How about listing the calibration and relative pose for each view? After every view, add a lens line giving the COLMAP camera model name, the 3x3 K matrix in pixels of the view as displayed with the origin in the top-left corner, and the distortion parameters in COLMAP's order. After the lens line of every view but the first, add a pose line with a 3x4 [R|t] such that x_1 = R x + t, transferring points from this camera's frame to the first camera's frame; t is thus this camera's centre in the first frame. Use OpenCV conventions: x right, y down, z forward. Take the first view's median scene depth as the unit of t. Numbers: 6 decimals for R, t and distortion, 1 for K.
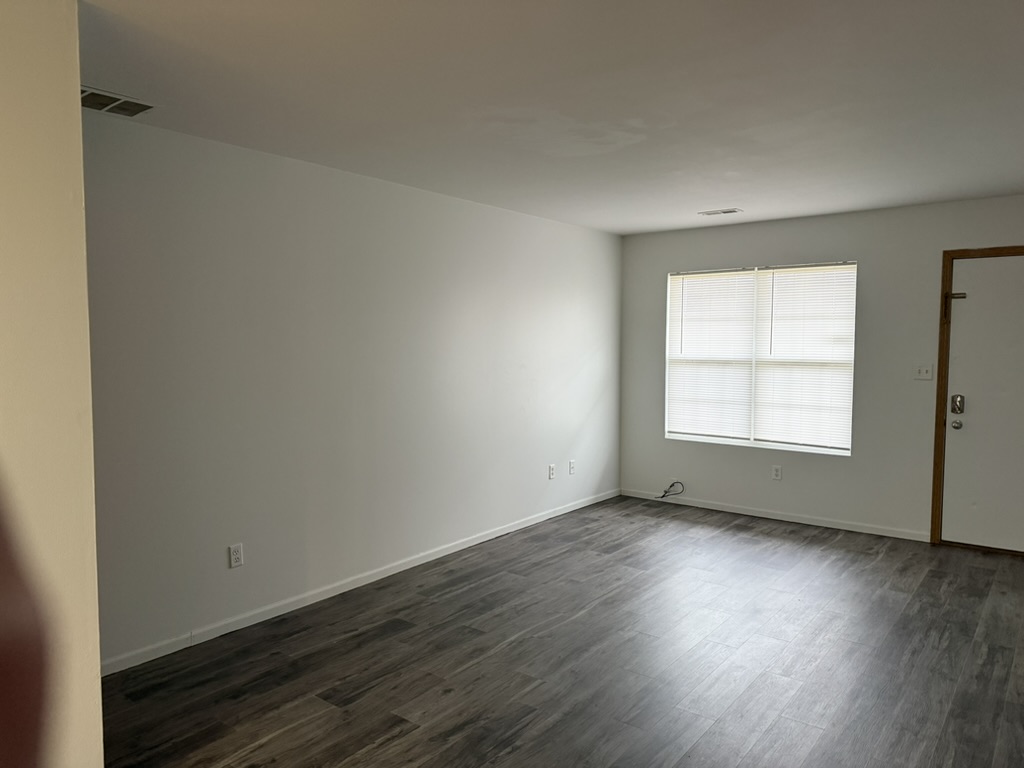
lens RADIAL K [[713.3, 0, 512.0], [0, 713.3, 384.0], [0, 0, 1]] dist [0.089572, -0.106490]
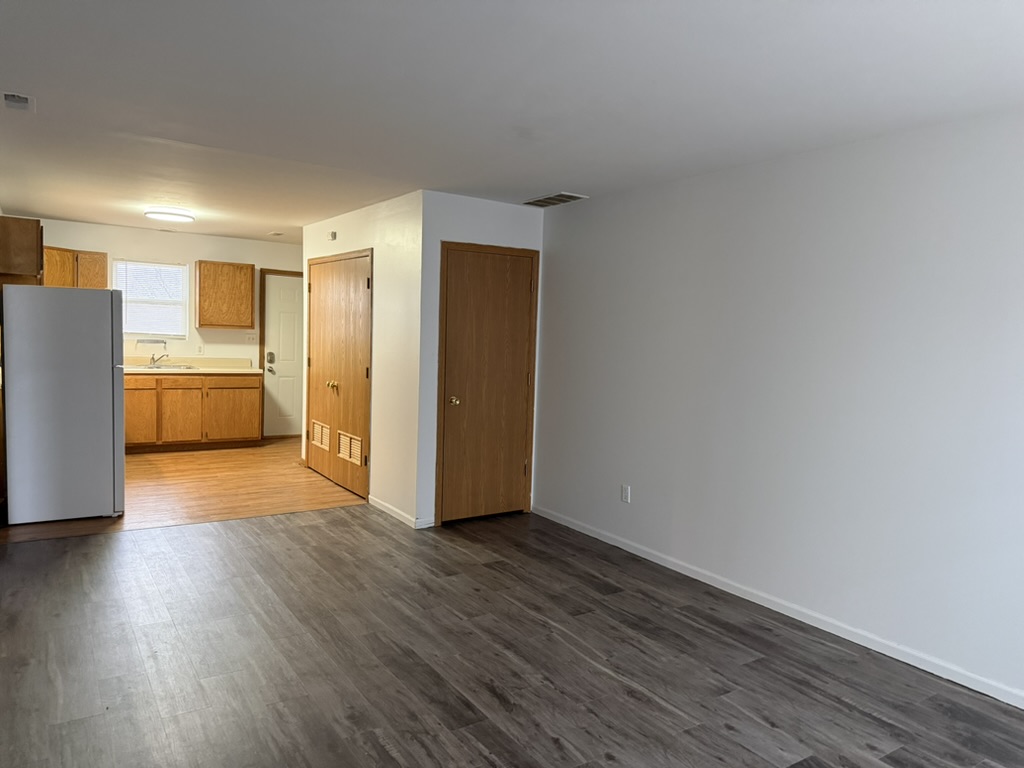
lens RADIAL K [[713.3, 0, 512.0], [0, 713.3, 384.0], [0, 0, 1]] dist [0.089572, -0.106490]
pose [[-0.317240, 0.059580, -0.946472, 0.868158], [-0.097420, 0.990697, 0.095017, -0.067668], [0.943328, 0.122349, -0.308484, 1.094159]]
